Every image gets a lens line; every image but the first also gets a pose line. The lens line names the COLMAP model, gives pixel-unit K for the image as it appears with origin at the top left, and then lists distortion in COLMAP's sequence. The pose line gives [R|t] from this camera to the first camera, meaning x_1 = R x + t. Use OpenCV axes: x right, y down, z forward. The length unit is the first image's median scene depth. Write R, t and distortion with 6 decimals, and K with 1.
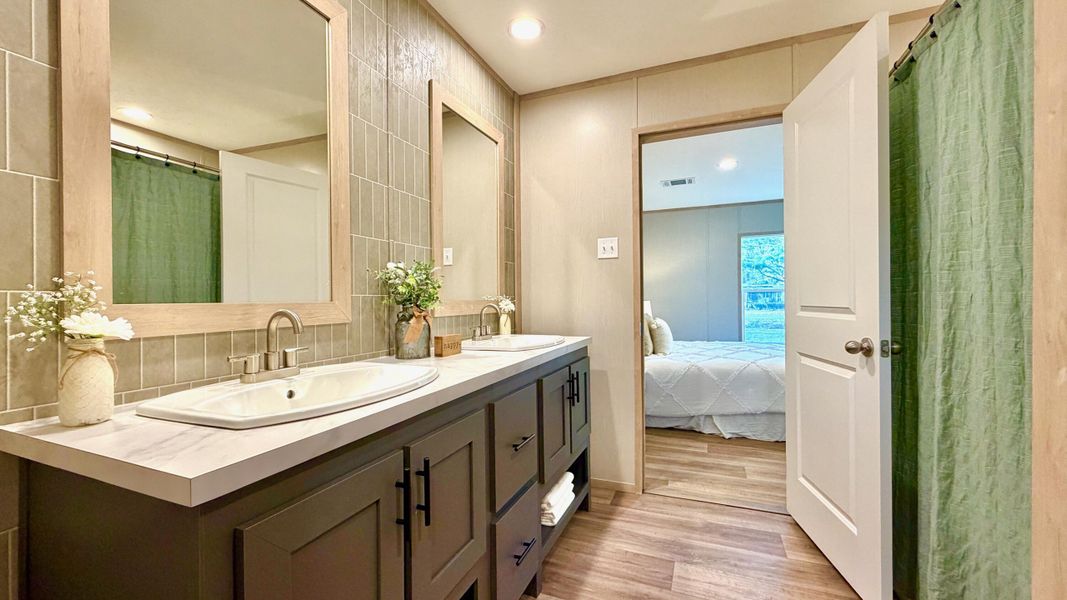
lens RADIAL K [[423.6, 0, 530.2], [0, 423.6, 300.1], [0, 0, 1]] dist [0.001041, 0.000192]
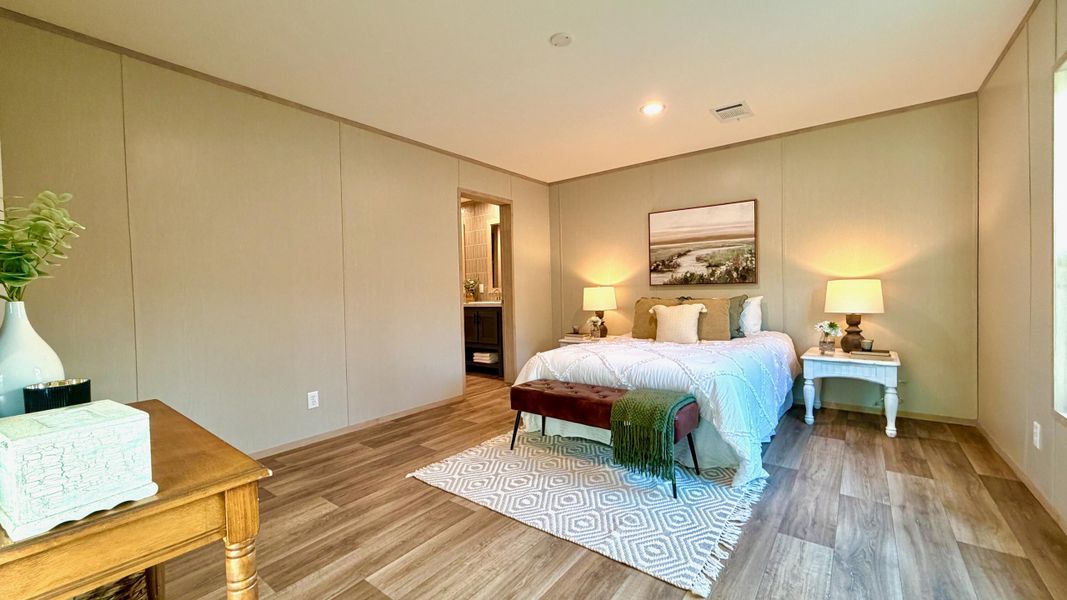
lens RADIAL K [[423.6, 0, 530.2], [0, 423.6, 300.1], [0, 0, 1]] dist [0.001041, 0.000192]
pose [[-0.265972, 0.040579, -0.963126, 1.185521], [0.025586, 0.999059, 0.035027, 0.011600], [0.963641, -0.015327, -0.266760, 1.656881]]
